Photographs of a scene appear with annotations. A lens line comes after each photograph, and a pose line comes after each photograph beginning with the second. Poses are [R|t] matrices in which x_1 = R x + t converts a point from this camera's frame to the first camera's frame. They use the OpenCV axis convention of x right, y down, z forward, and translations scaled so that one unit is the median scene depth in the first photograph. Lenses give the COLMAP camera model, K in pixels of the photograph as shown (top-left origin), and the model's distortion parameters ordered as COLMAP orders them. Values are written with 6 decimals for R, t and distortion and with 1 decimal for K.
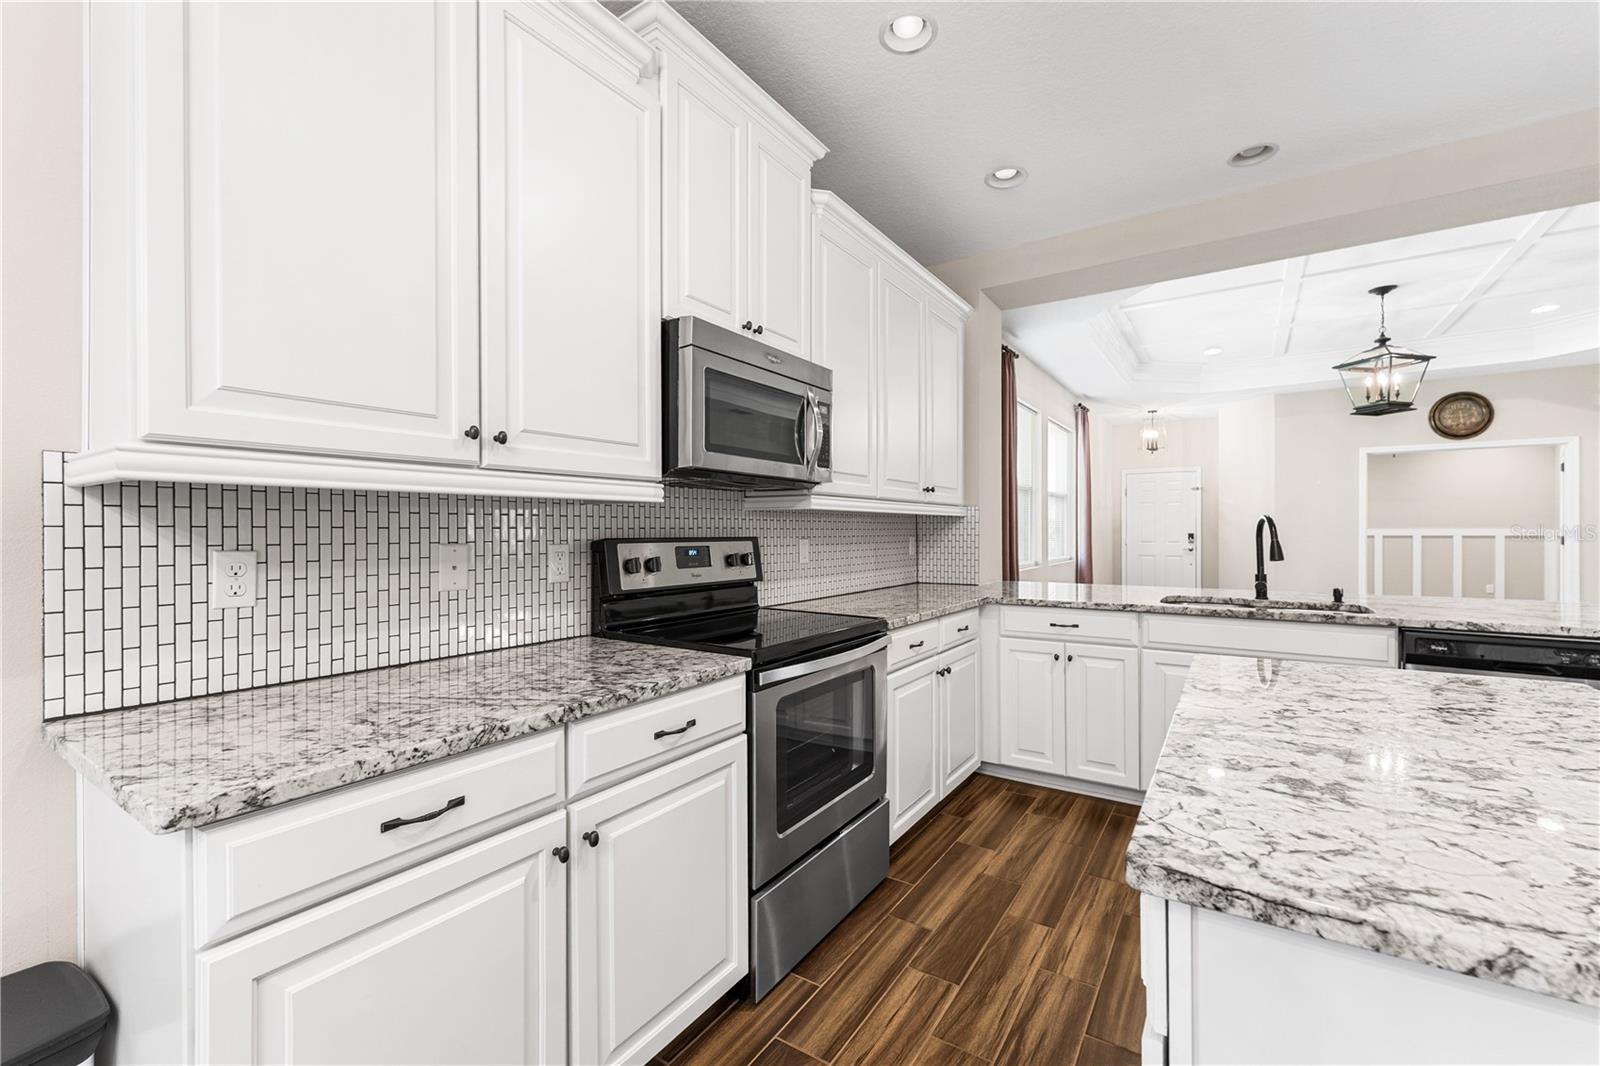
lens RADIAL K [[664.3, 0, 809.8], [0, 664.3, 533.3], [0, 0, 1]] dist [0.000174, -0.000178]
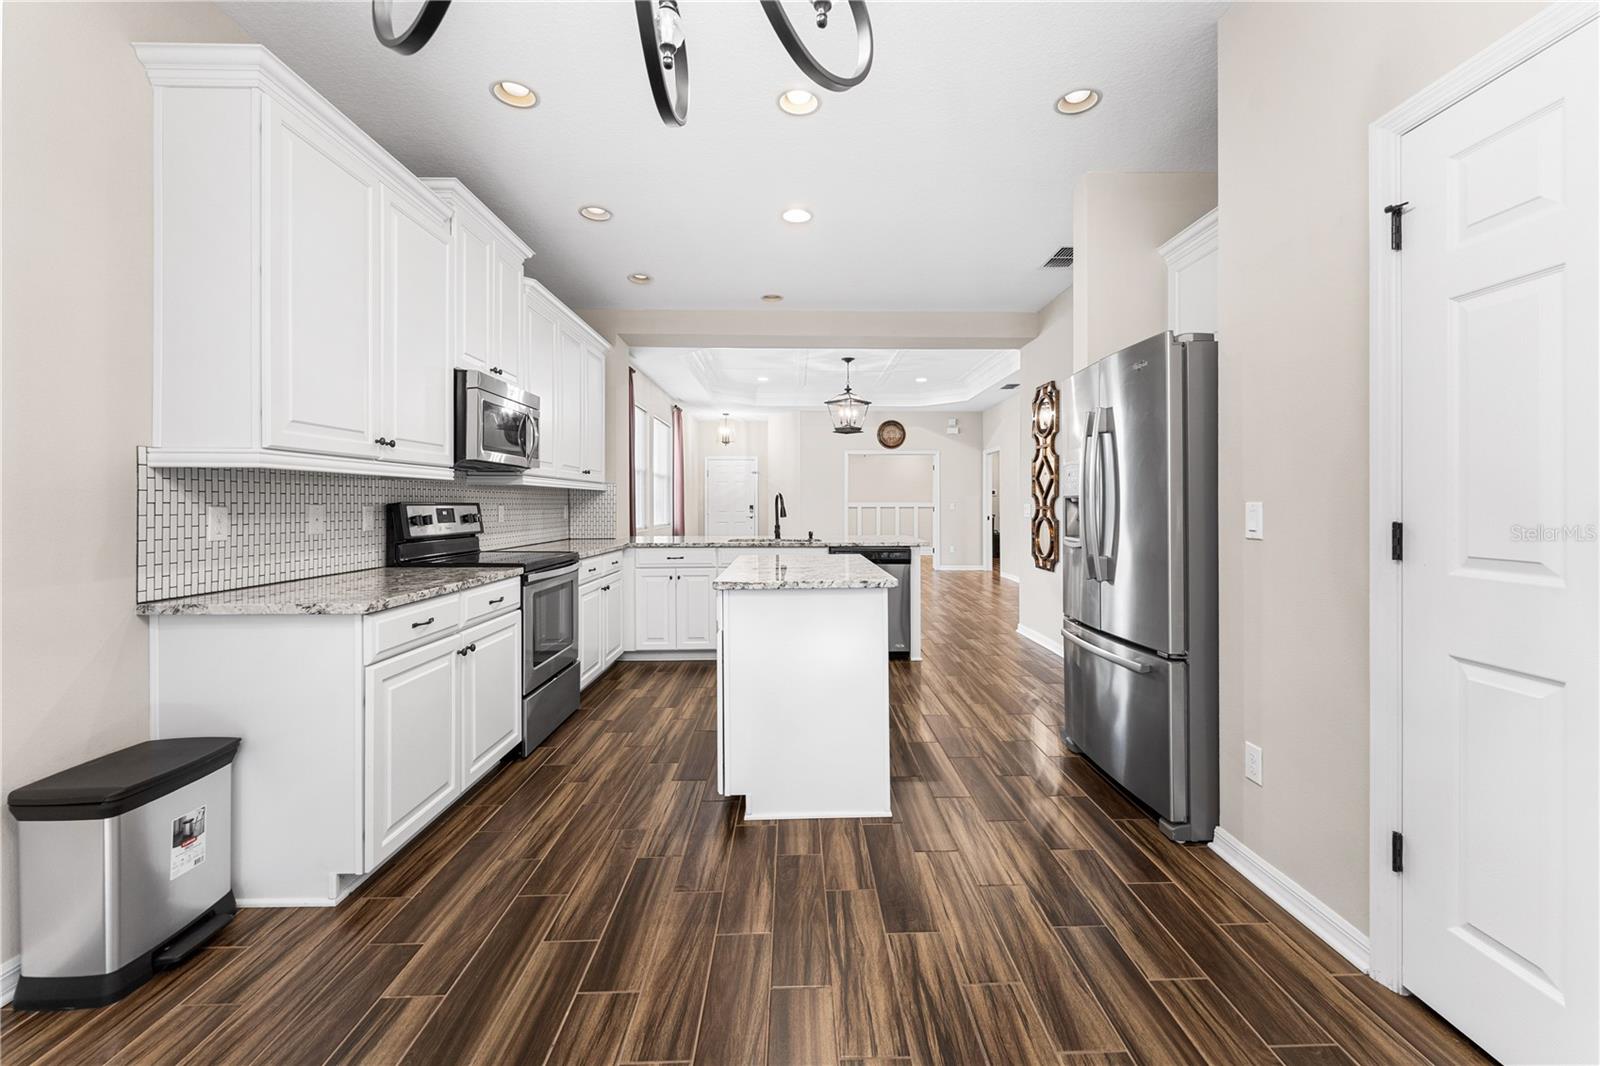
lens RADIAL K [[642.9, 0, 815.6], [0, 642.9, 503.0], [0, 0, 1]] dist [-0.000591, -0.000188]
pose [[0.818176, 0.003772, 0.574955, -0.306640], [-0.000377, 0.999982, -0.006023, 0.014526], [-0.574967, 0.004711, 0.818163, -0.620645]]
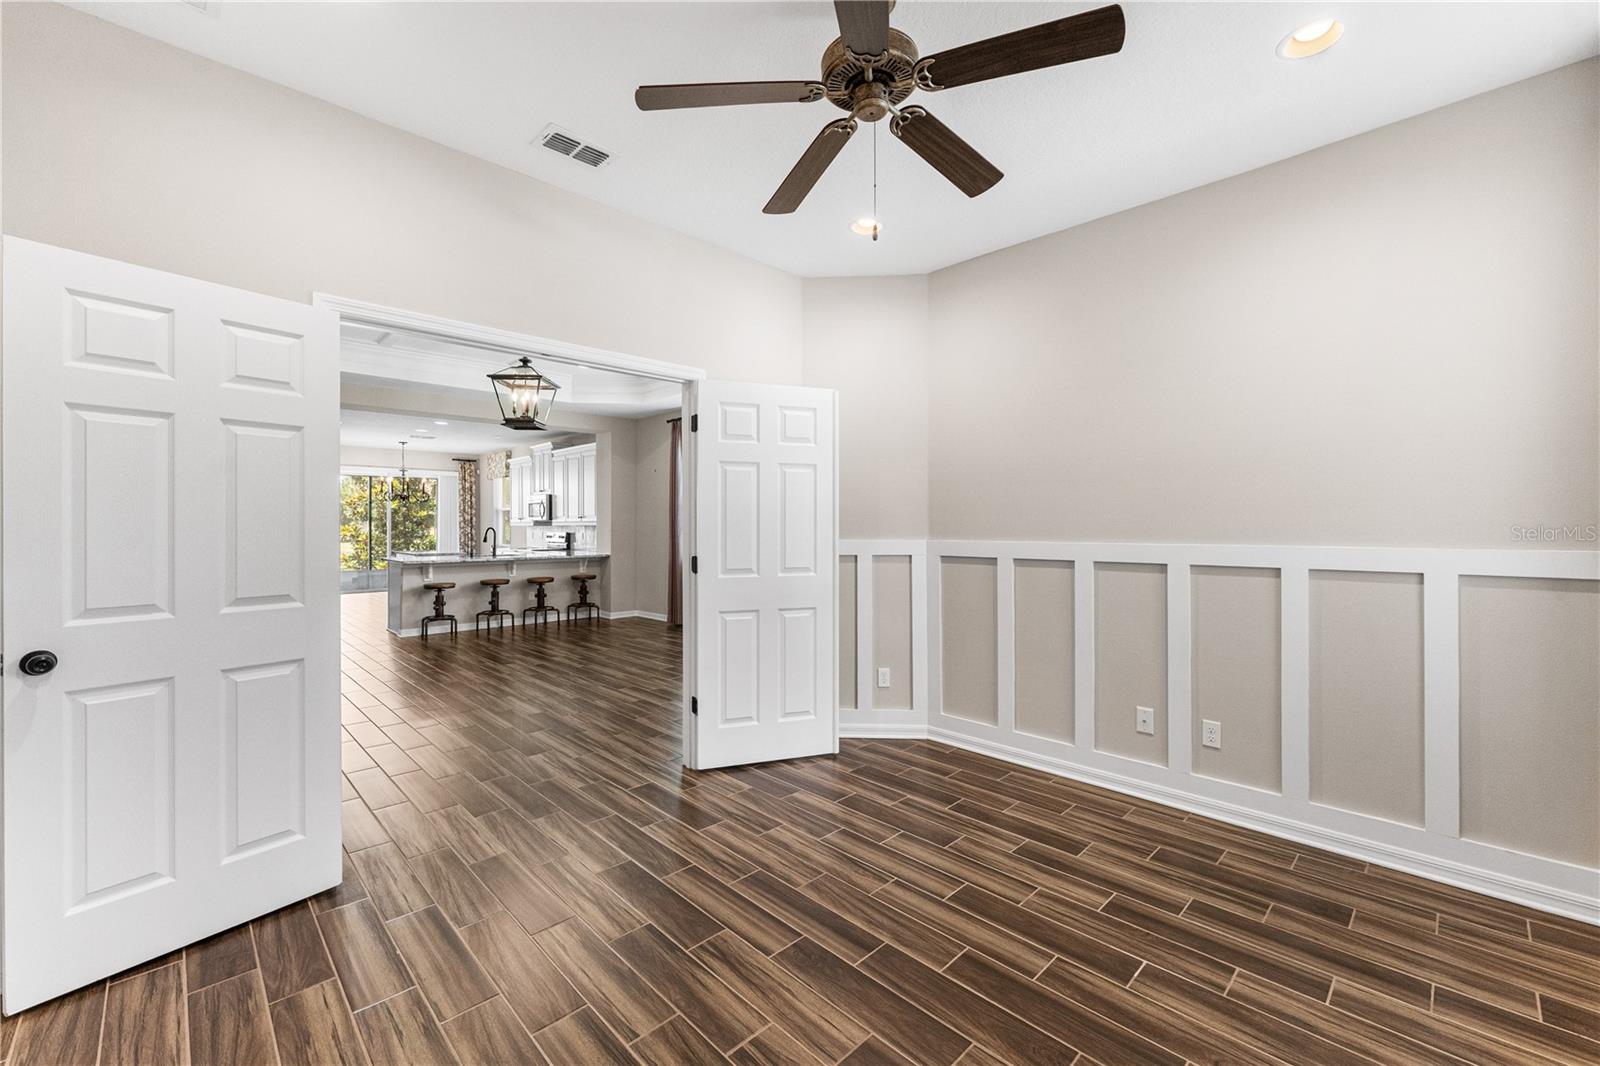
lens RADIAL K [[654.0, 0, 809.2], [0, 654.0, 518.0], [0, 0, 1]] dist [-0.000208, -0.000148]
pose [[-0.209695, -0.007615, -0.977737, 3.950643], [0.000547, 0.999969, -0.007906, -0.054065], [0.977767, -0.002192, -0.209685, 3.668591]]
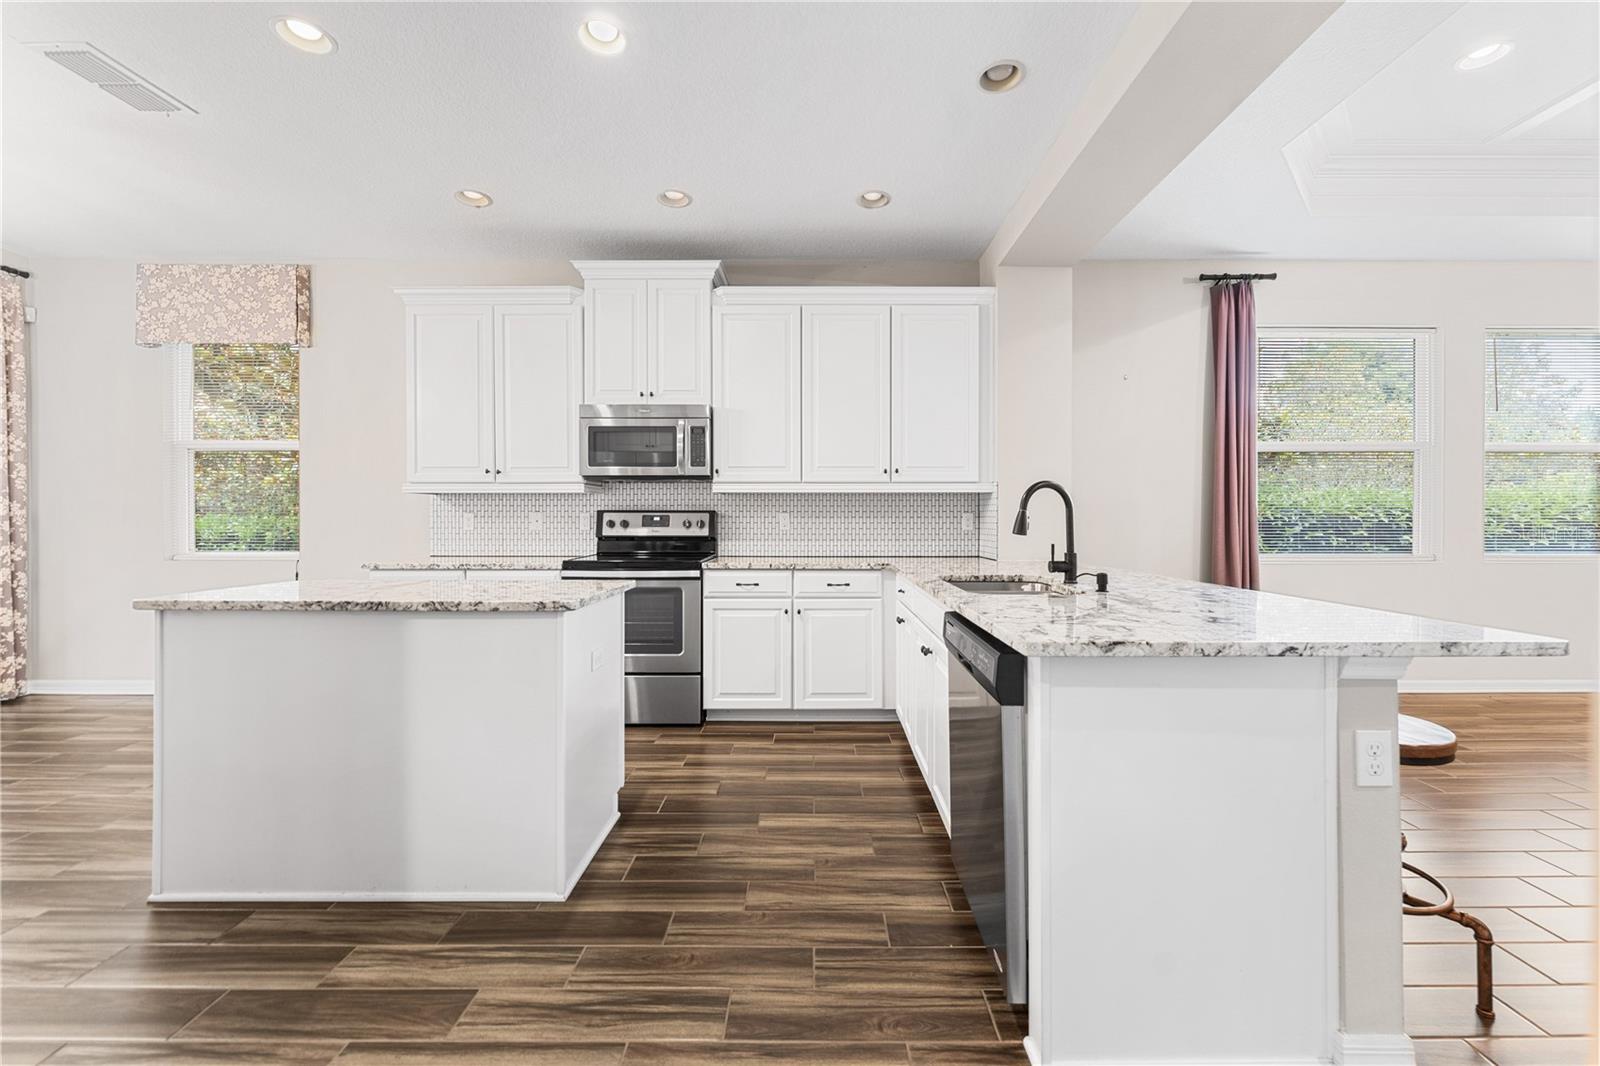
lens RADIAL K [[645.3, 0, 815.9], [0, 645.3, 515.7], [0, 0, 1]] dist [0.000366, -0.000082]
pose [[0.547996, 0.001986, -0.836479, 1.462386], [-0.003783, 0.999993, -0.000105, 0.018373], [0.836473, 0.003222, 0.547999, 0.370293]]
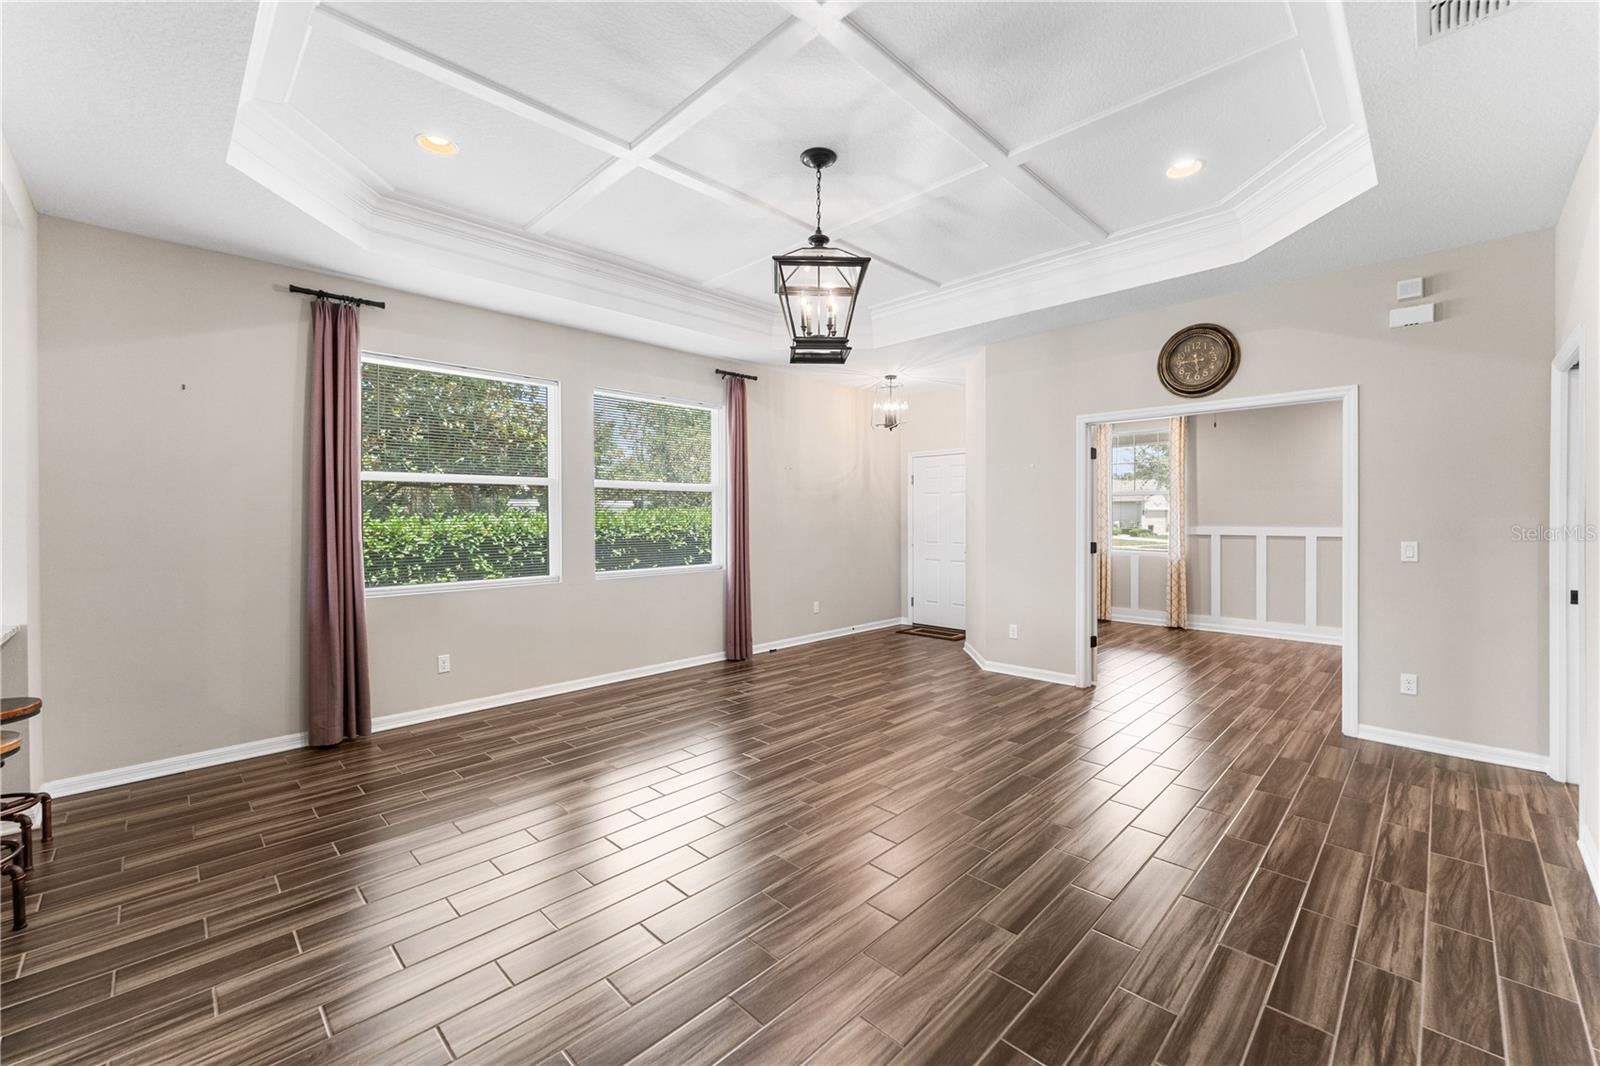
lens RADIAL K [[645.3, 0, 815.9], [0, 645.3, 515.7], [0, 0, 1]] dist [0.000366, -0.000082]
pose [[0.981554, -0.001007, -0.191185, 2.131383], [0.000423, 0.999995, -0.003094, -0.066095], [0.191187, 0.002956, 0.981549, 0.886279]]
